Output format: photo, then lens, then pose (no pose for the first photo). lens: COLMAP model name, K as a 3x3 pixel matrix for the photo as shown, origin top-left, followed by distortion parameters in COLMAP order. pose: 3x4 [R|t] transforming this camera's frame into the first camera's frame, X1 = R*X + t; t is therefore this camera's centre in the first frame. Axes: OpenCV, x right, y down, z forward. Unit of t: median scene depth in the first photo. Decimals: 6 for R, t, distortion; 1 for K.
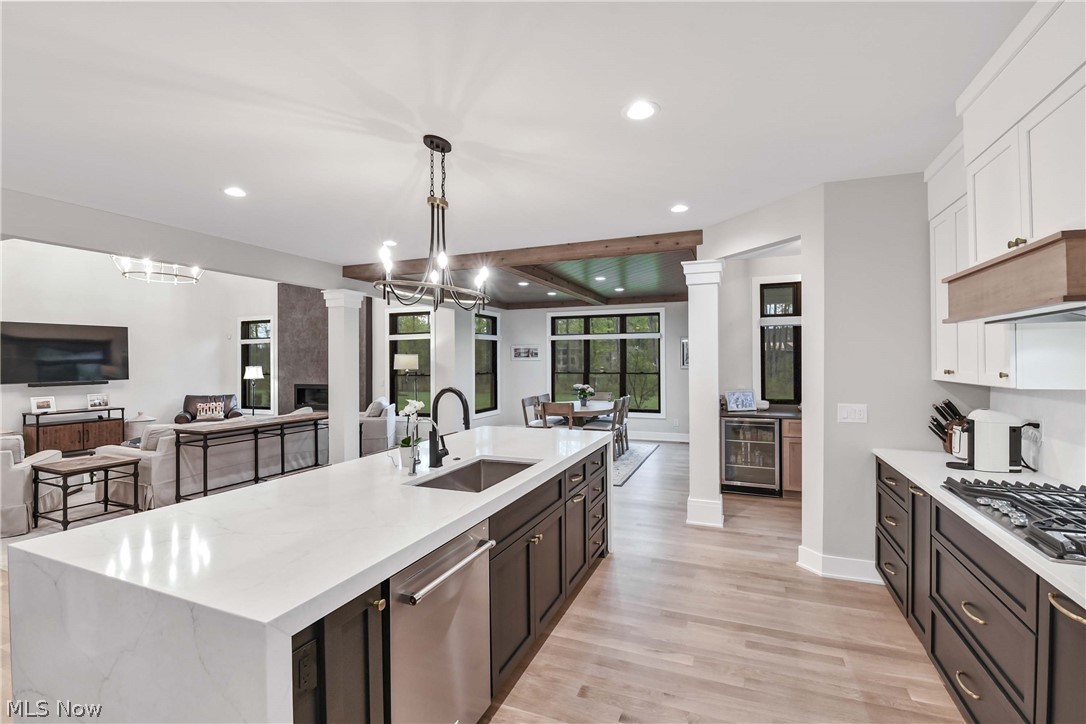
lens RADIAL K [[487.0, 0, 551.7], [0, 487.0, 362.5], [0, 0, 1]] dist [-0.009677, -0.004353]
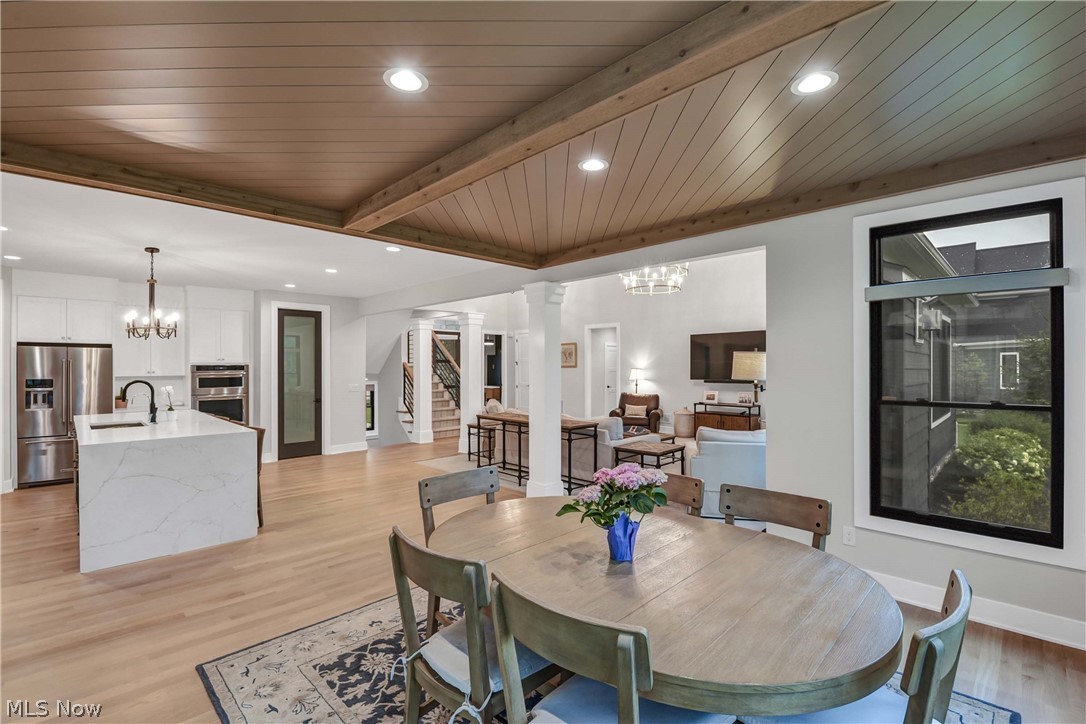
lens RADIAL K [[487.0, 0, 551.3], [0, 487.0, 368.0], [0, 0, 1]] dist [-0.009677, -0.004353]
pose [[-0.384091, 0.013574, -0.923195, 0.285093], [-0.000185, 0.999891, 0.014779, -0.008300], [0.923295, 0.005847, -0.384047, 1.019630]]
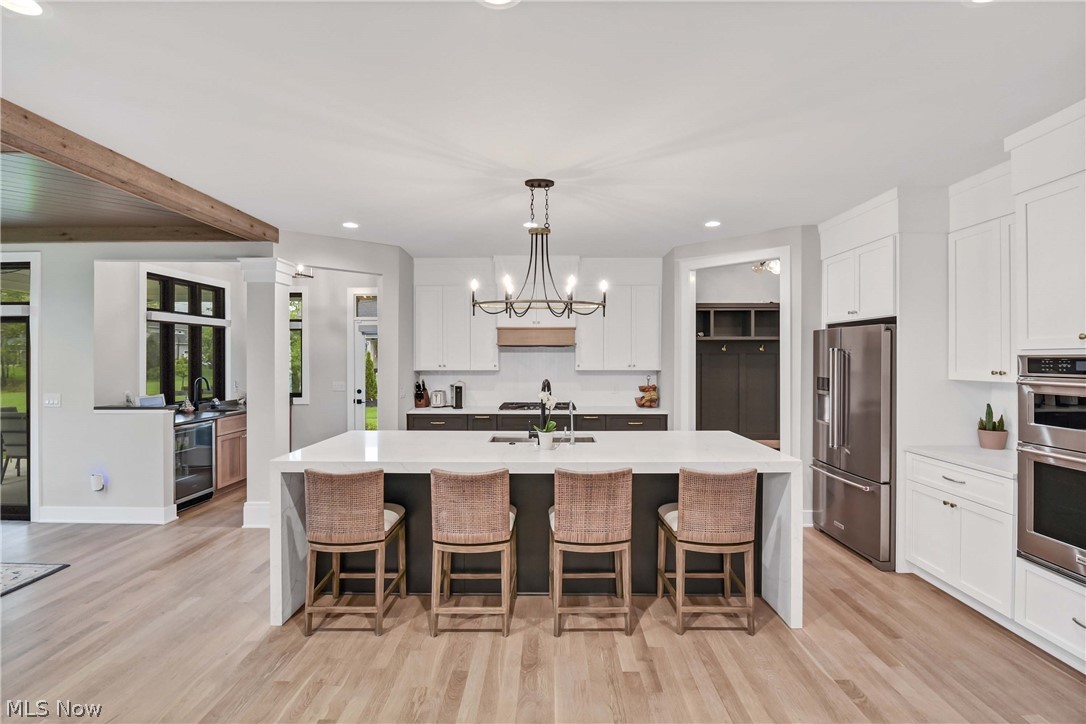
lens RADIAL K [[487.0, 0, 550.3], [0, 487.0, 360.3], [0, 0, 1]] dist [-0.009677, -0.004353]
pose [[-0.368860, 0.002803, 0.929481, -0.458459], [0.005645, 0.999984, -0.000776, 0.000691], [-0.929468, 0.004960, -0.368870, 0.472190]]
